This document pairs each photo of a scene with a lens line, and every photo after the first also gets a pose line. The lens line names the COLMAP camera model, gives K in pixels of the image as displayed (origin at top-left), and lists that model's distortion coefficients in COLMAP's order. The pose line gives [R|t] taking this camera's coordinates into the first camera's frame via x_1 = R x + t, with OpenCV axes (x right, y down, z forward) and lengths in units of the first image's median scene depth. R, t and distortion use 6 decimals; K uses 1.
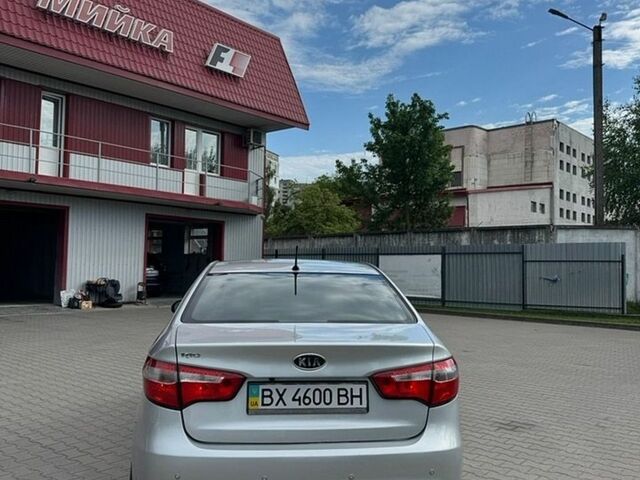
lens RADIAL K [[621.8, 0, 320.0], [0, 621.8, 240.0], [0, 0, 1]] dist [0.191605, -0.333991]
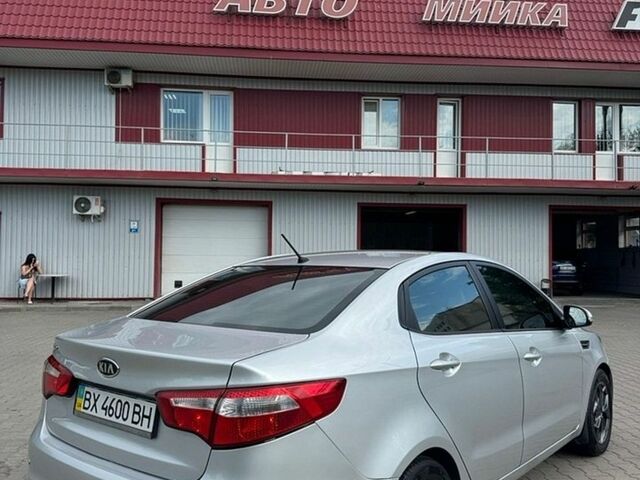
lens RADIAL K [[614.7, 0, 320.0], [0, 614.7, 264.2], [0, 0, 1]] dist [-0.014998, -0.002931]
pose [[0.697251, -0.011964, -0.716727, 0.154026], [0.042075, 0.998820, 0.024259, 0.009722], [0.715591, -0.047071, 0.696932, 0.126823]]
